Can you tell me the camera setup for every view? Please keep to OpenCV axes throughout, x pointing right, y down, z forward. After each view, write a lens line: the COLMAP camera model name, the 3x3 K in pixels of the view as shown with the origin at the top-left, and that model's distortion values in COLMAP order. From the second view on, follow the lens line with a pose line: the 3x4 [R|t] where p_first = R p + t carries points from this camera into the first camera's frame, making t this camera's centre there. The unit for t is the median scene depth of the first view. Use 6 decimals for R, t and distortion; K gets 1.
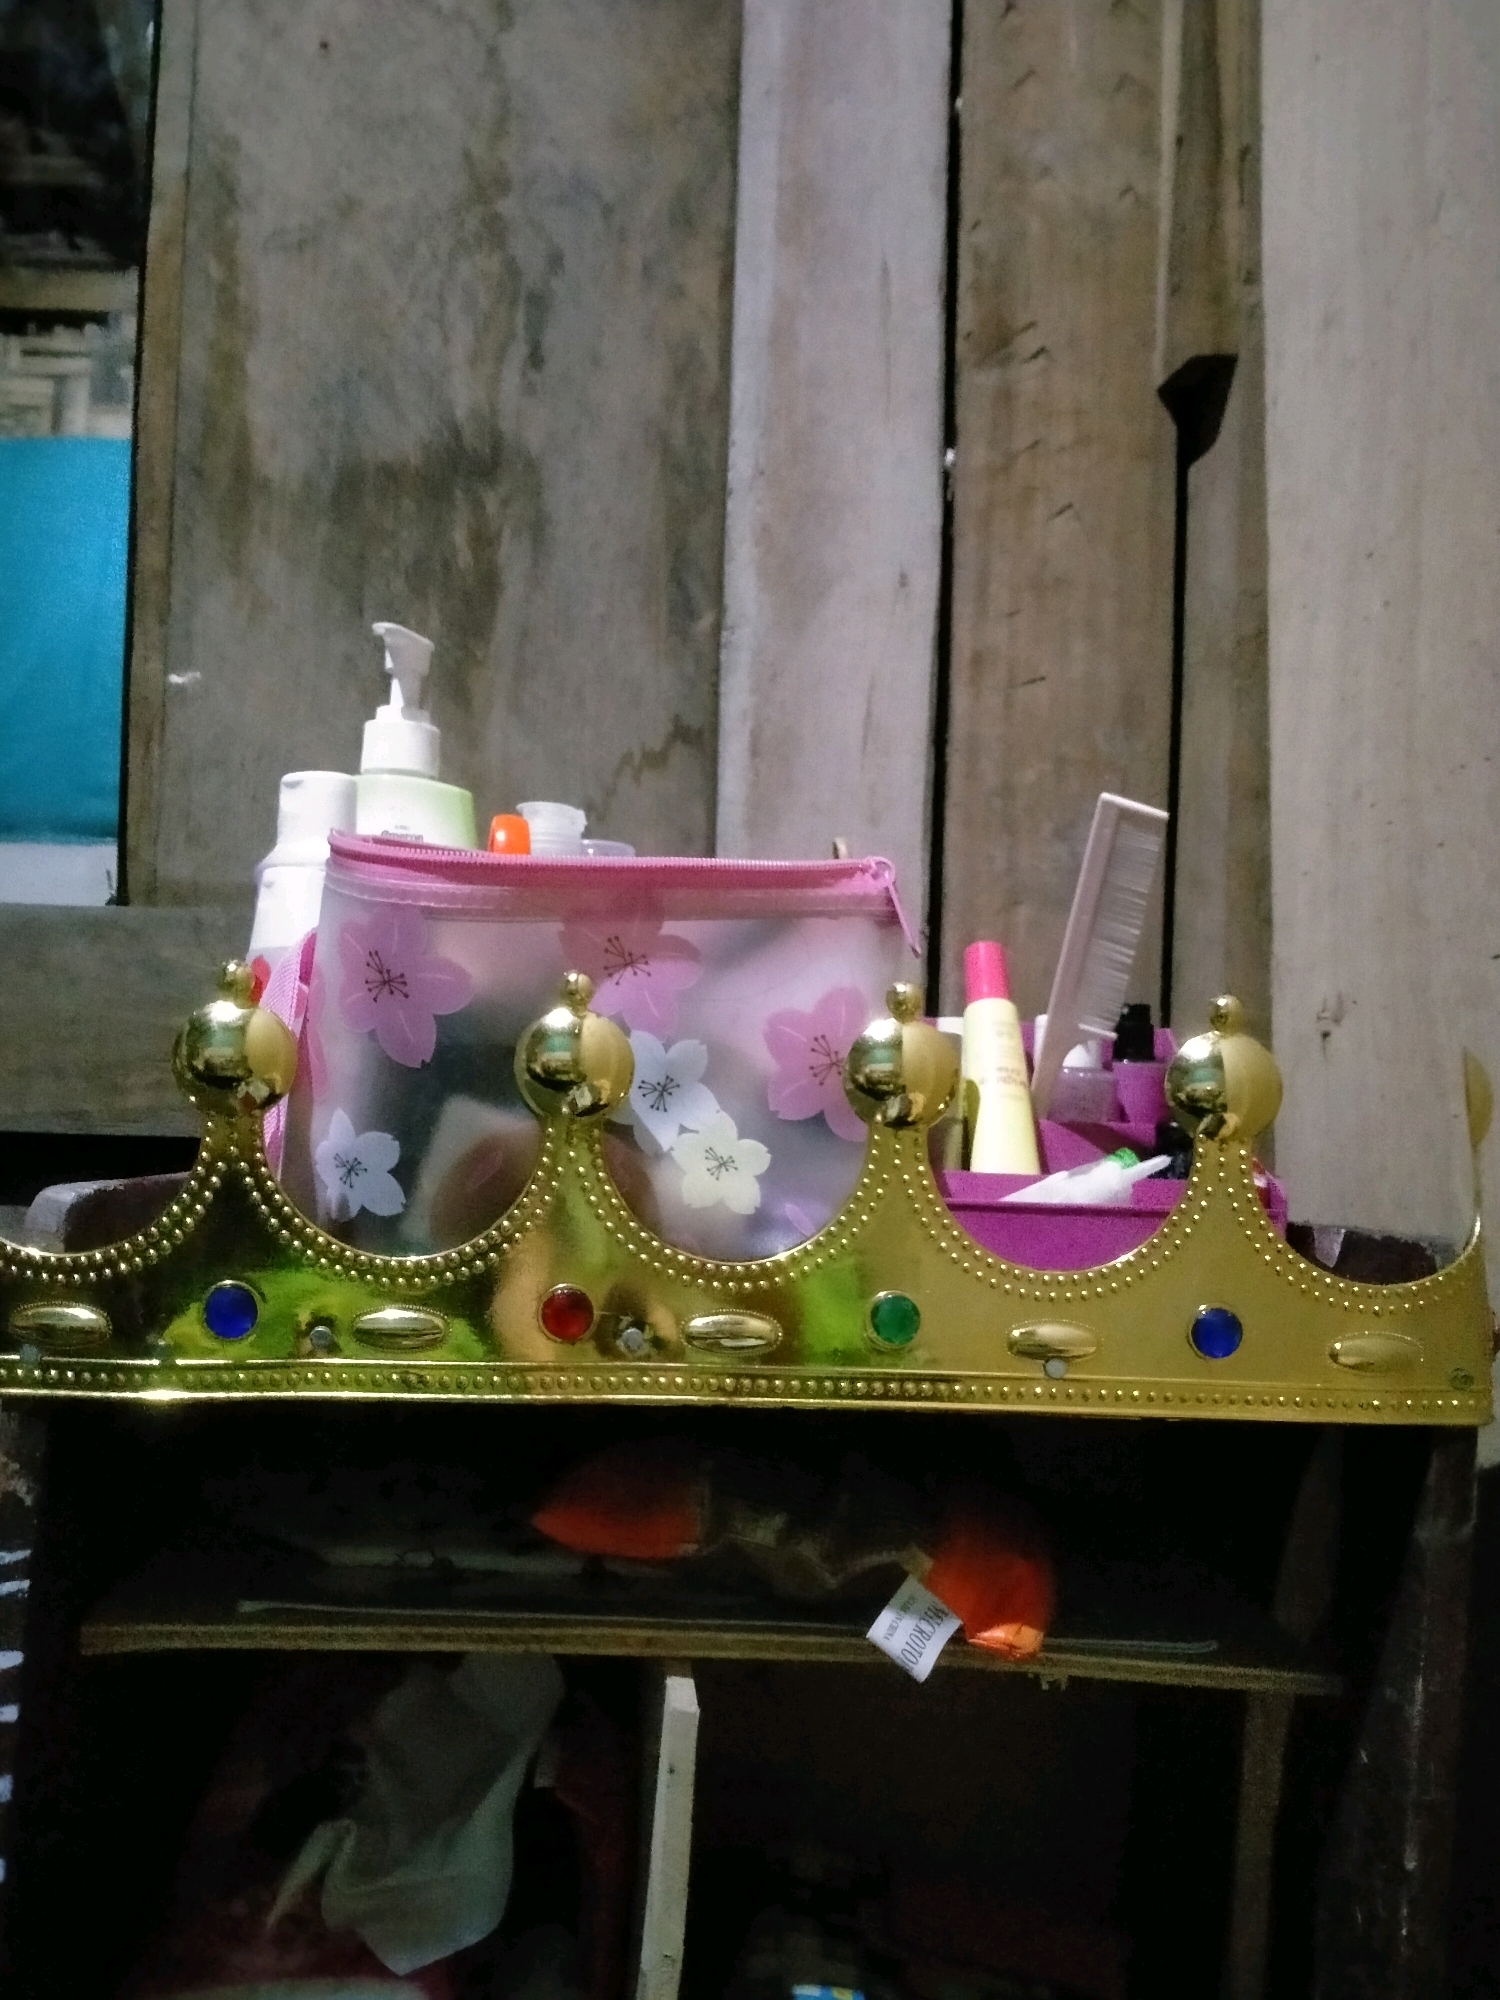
lens RADIAL K [[1661.3, 0, 750.0], [0, 1661.3, 1000.0], [0, 0, 1]] dist [0.043022, -0.107192]
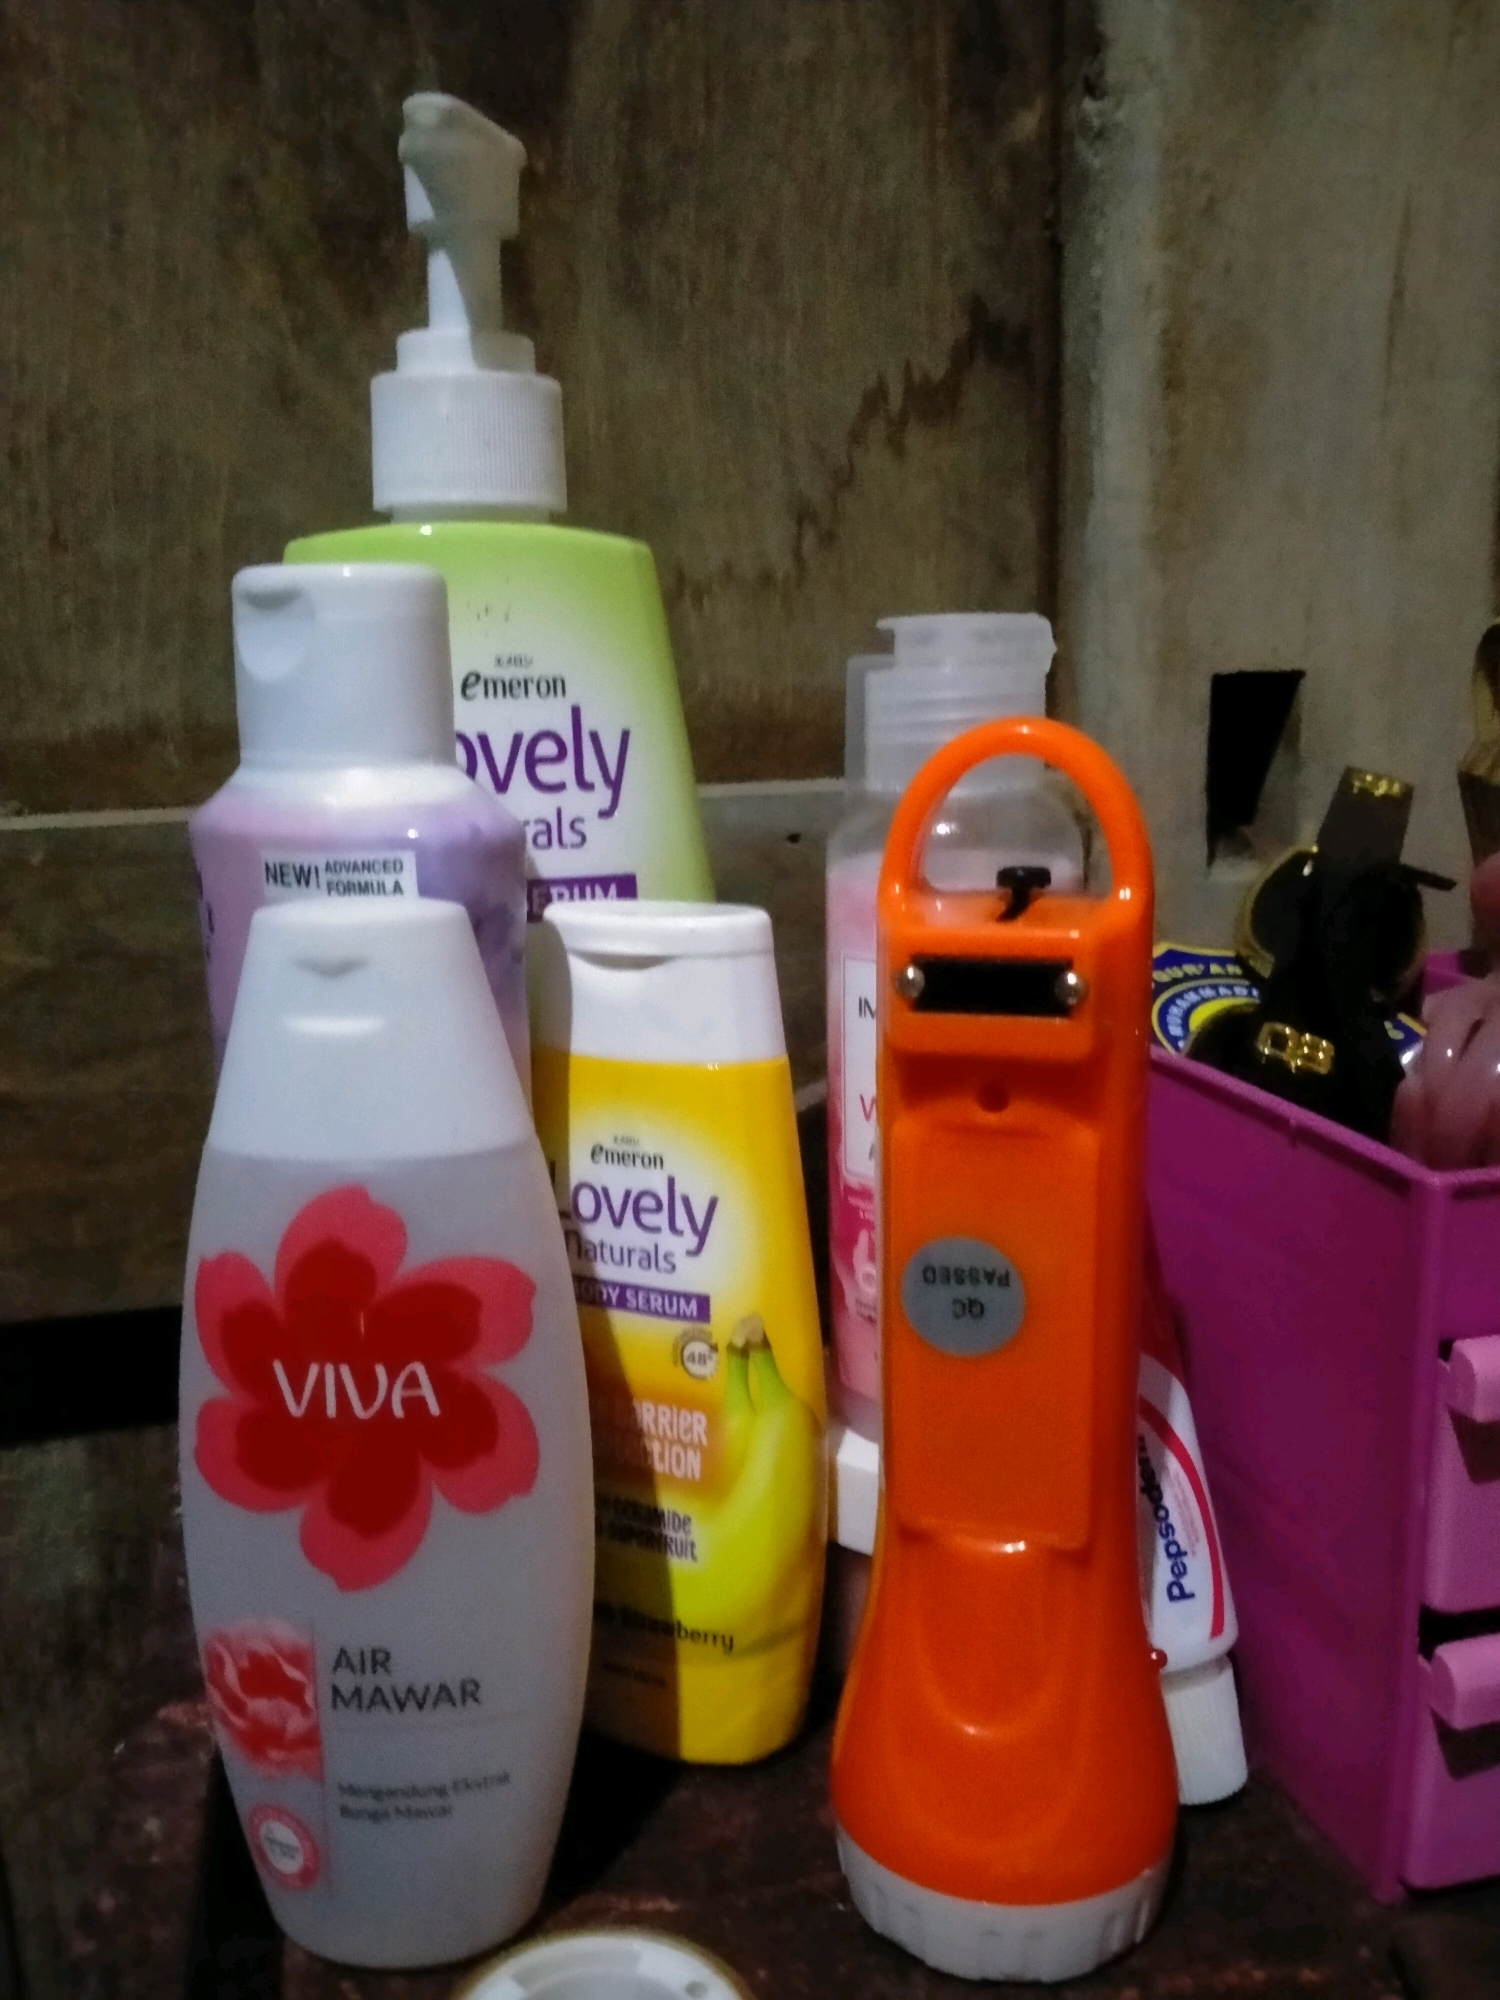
lens RADIAL K [[1679.4, 0, 750.0], [0, 1679.4, 1000.0], [0, 0, 1]] dist [0.047976, -0.120370]
pose [[0.981372, -0.104123, 0.161451, -0.203194], [0.053043, 0.954576, 0.293207, -0.126103], [-0.184647, -0.279182, 0.942318, 0.515984]]
